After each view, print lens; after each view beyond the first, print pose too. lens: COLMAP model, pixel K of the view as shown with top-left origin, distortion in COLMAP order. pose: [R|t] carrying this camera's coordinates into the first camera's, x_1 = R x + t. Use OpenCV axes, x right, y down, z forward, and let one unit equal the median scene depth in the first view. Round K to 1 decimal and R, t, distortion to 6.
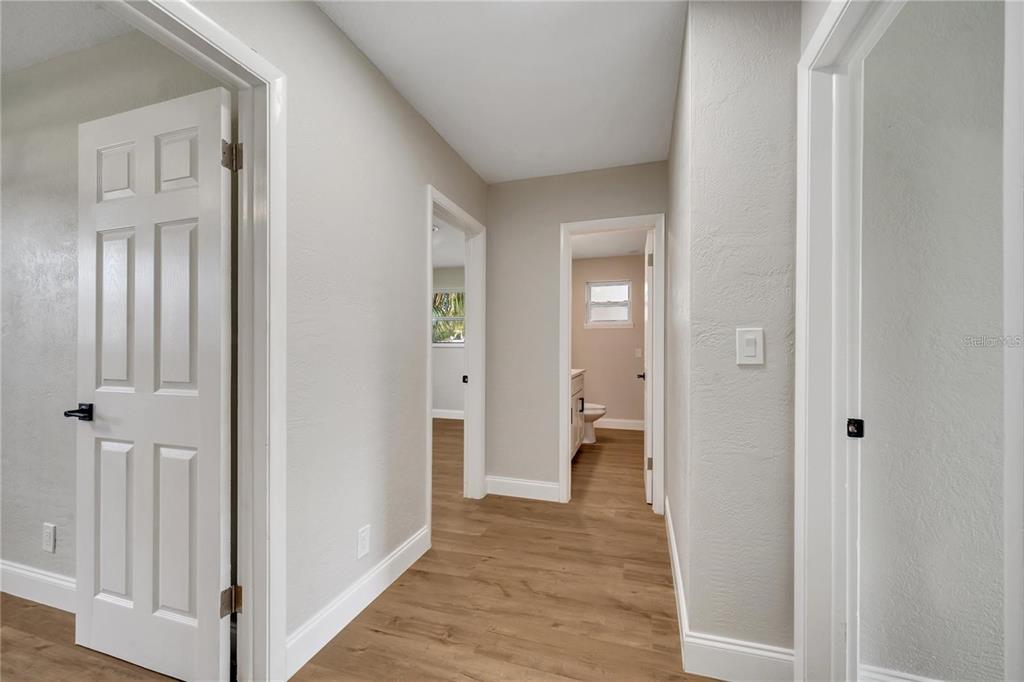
lens RADIAL K [[412.6, 0, 508.5], [0, 412.6, 346.0], [0, 0, 1]] dist [0.001652, -0.000233]
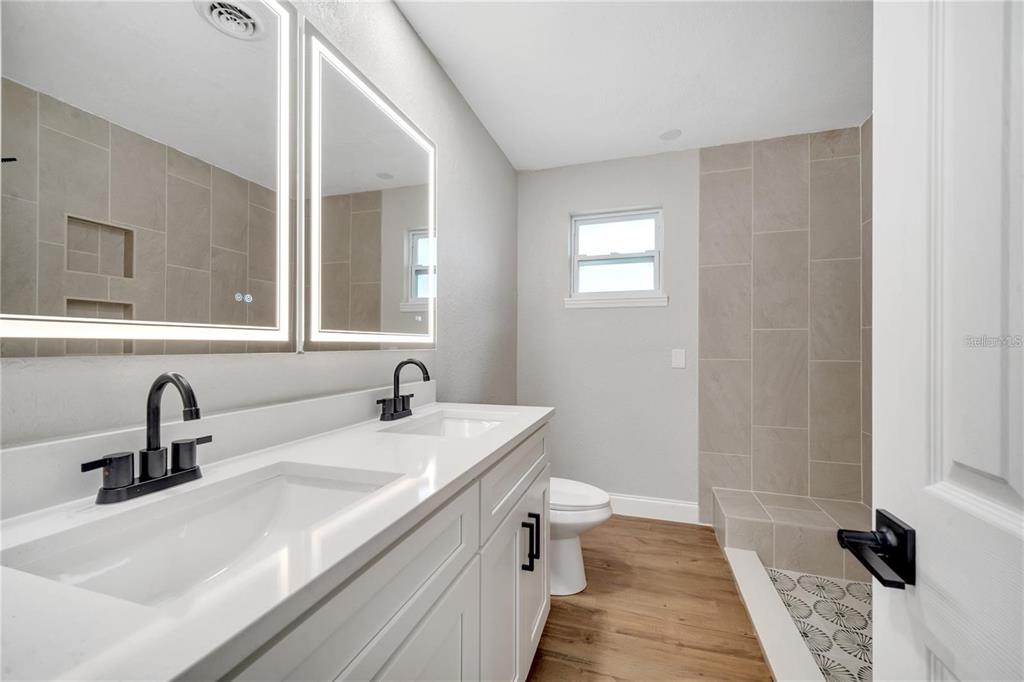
lens RADIAL K [[412.6, 0, 508.5], [0, 412.6, 346.0], [0, 0, 1]] dist [0.001652, -0.000233]
pose [[0.999987, -0.002047, -0.004673, 0.142605], [0.002050, 0.999998, 0.000690, 0.004100], [0.004672, -0.000699, 0.999989, 0.615892]]
